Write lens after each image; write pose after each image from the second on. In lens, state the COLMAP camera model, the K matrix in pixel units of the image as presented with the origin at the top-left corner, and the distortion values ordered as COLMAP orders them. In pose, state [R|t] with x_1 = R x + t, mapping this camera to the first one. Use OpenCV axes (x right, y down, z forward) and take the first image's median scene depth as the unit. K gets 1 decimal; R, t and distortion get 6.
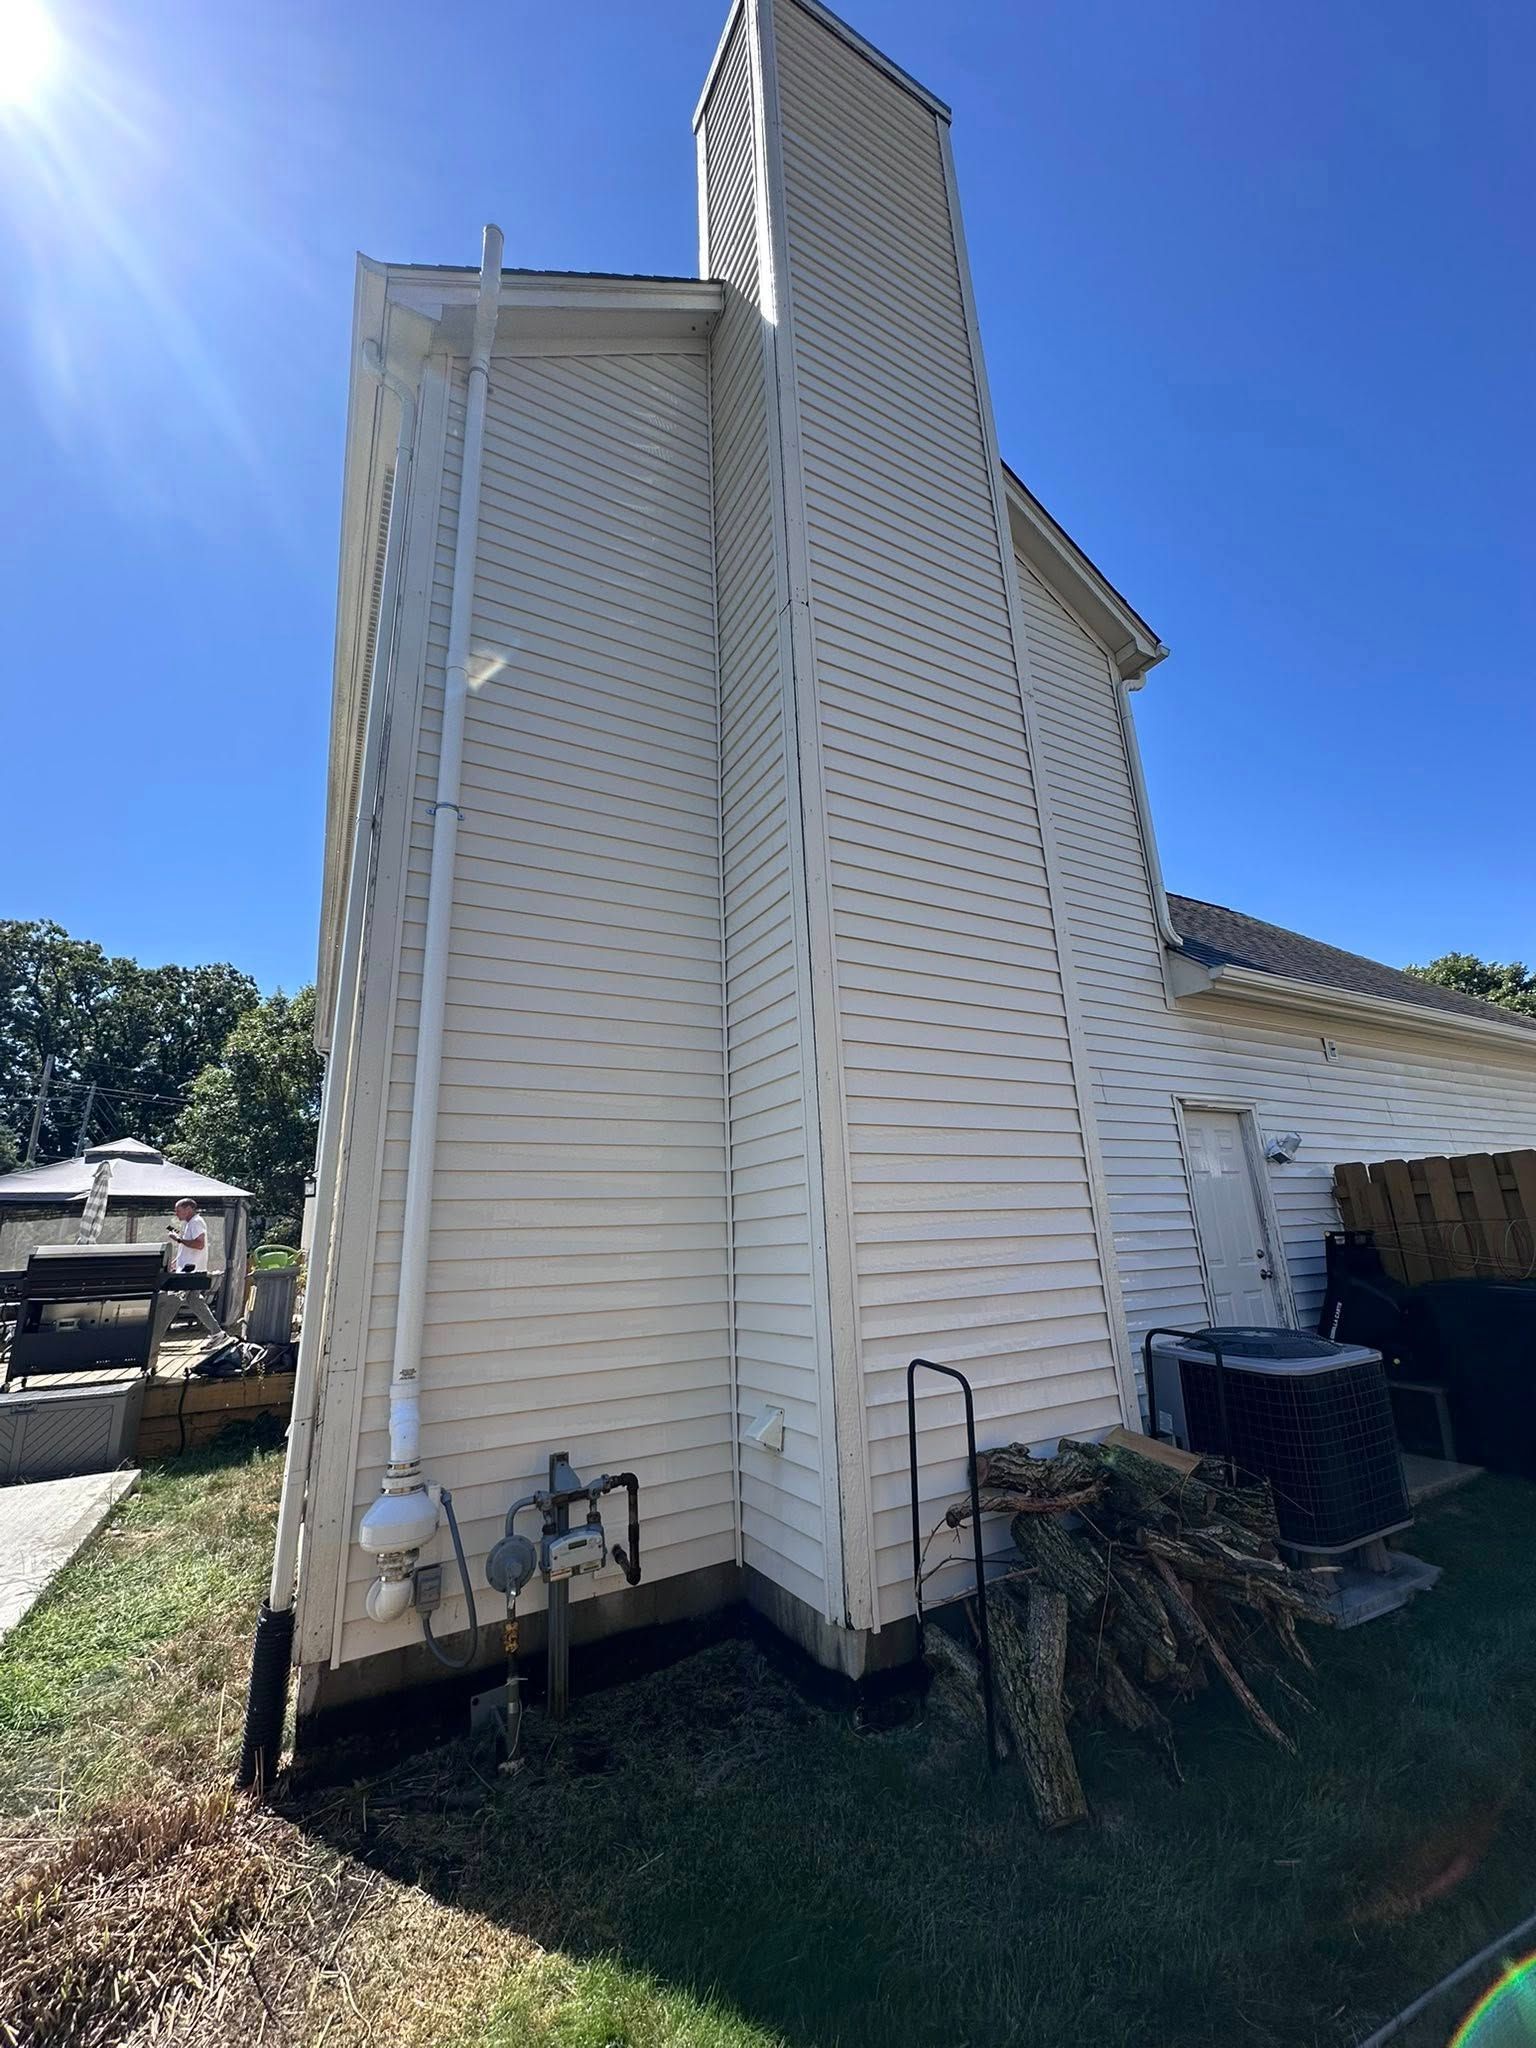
lens RADIAL K [[815.3, 0, 772.5], [0, 815.3, 1022.6], [0, 0, 1]] dist [-0.000818, 0.000194]
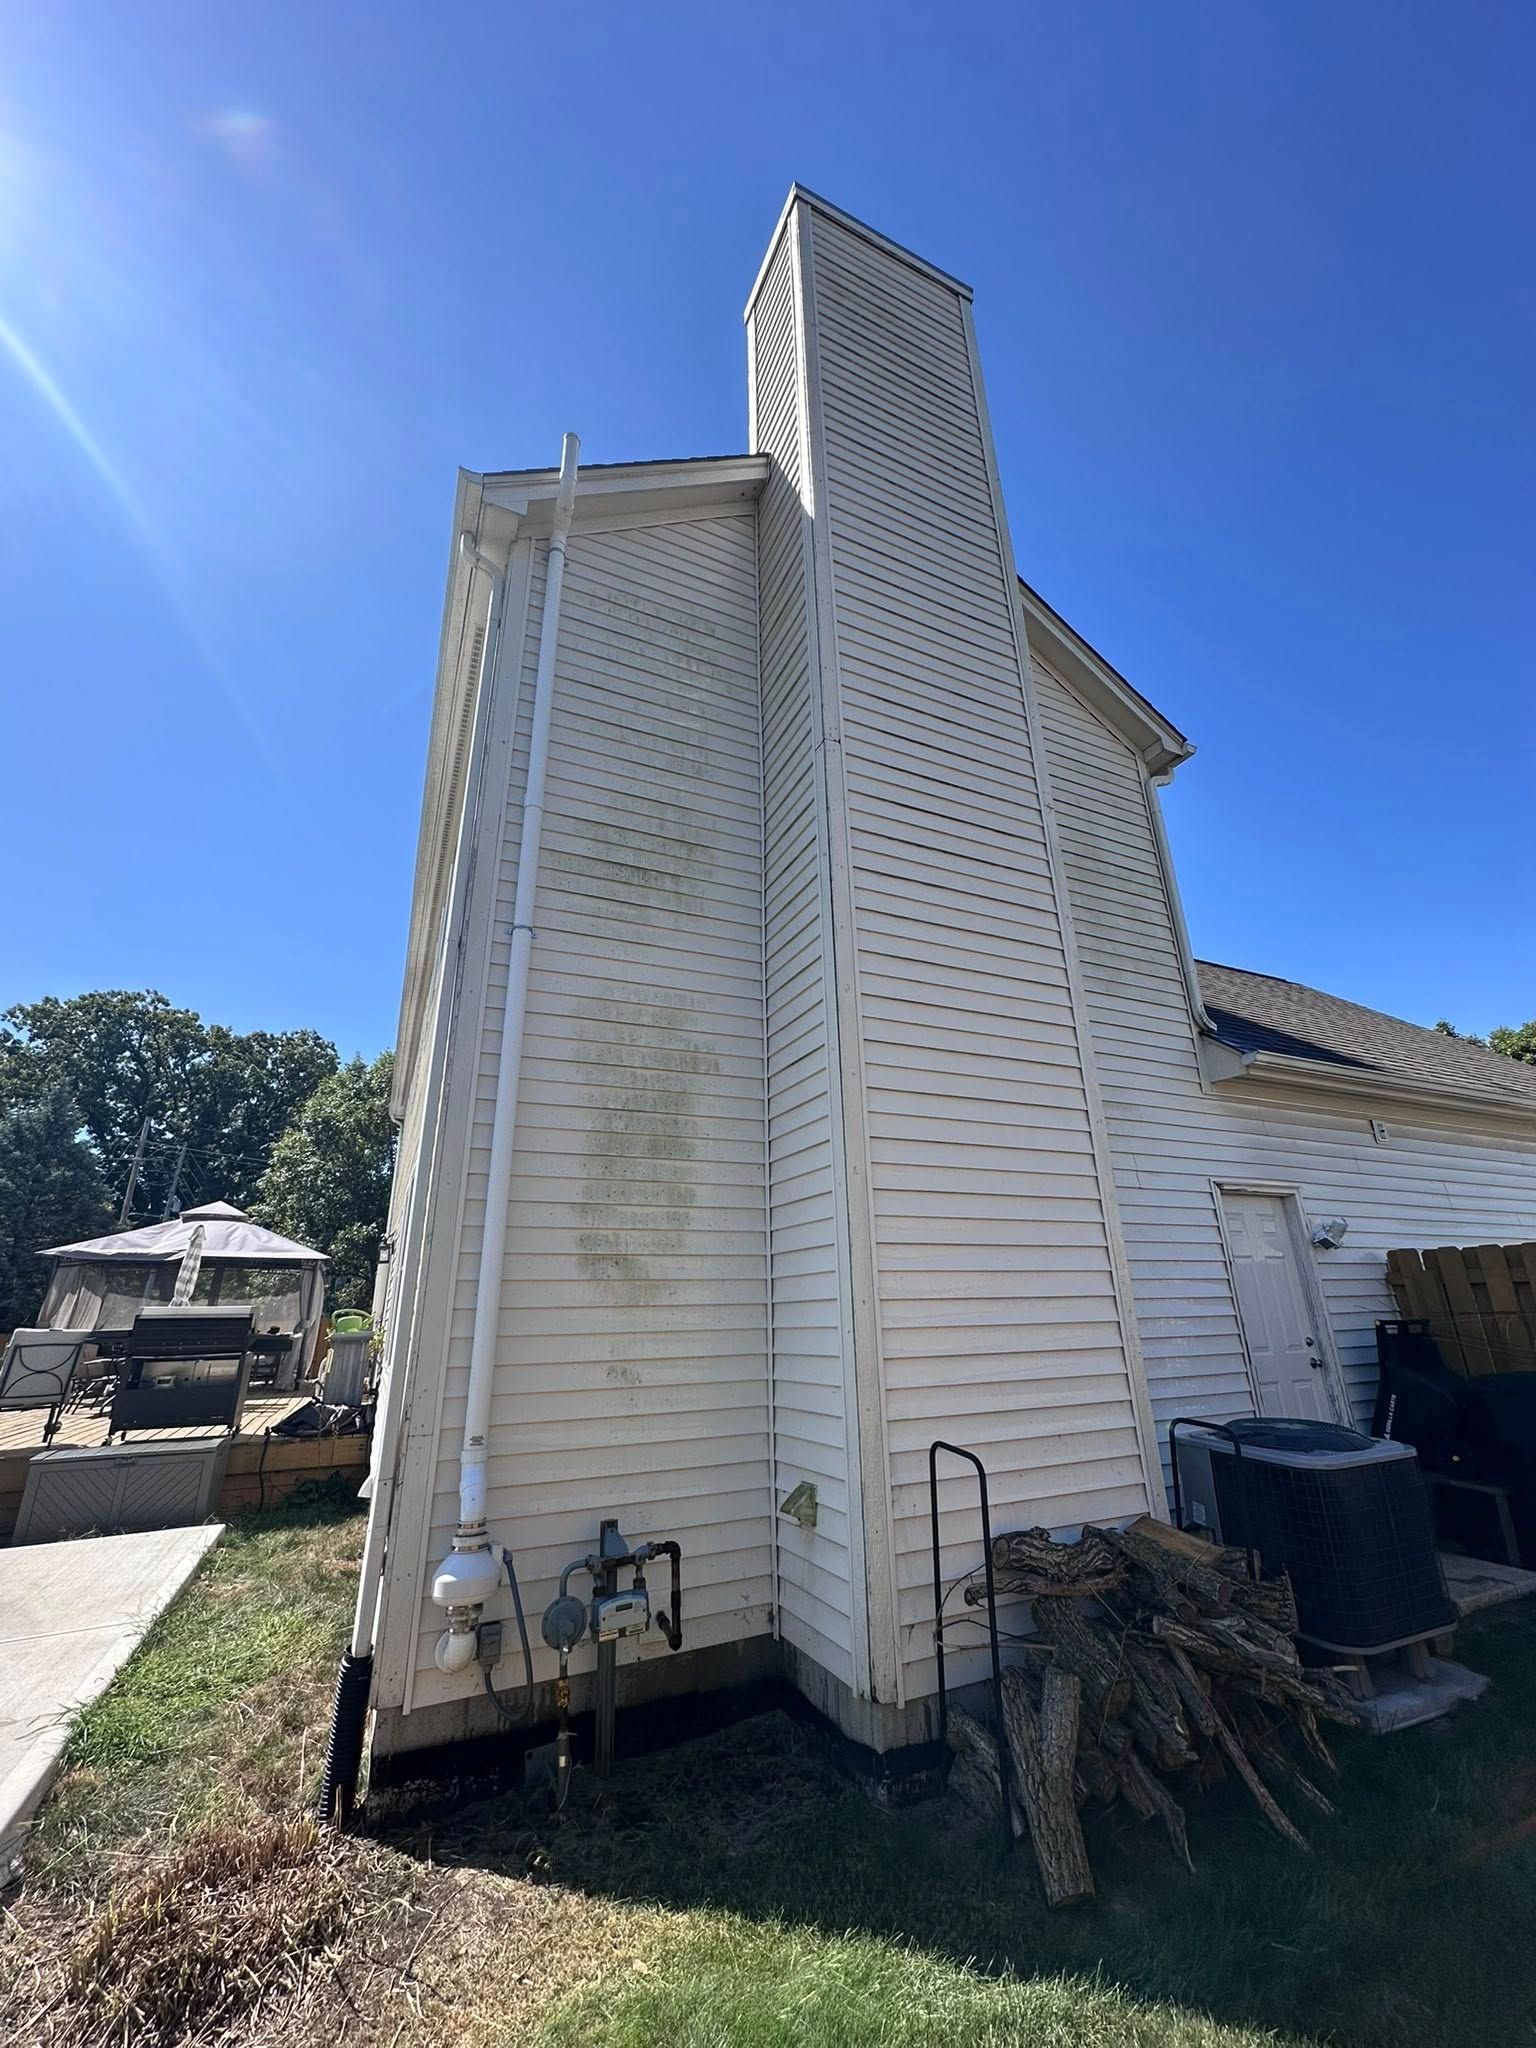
lens RADIAL K [[815.3, 0, 772.5], [0, 815.3, 1022.6], [0, 0, 1]] dist [-0.000818, 0.000194]
pose [[0.997405, -0.004873, -0.071834, 0.030921], [-0.000587, 0.997124, -0.075784, -0.043458], [0.071997, 0.075630, 0.994533, -0.097954]]
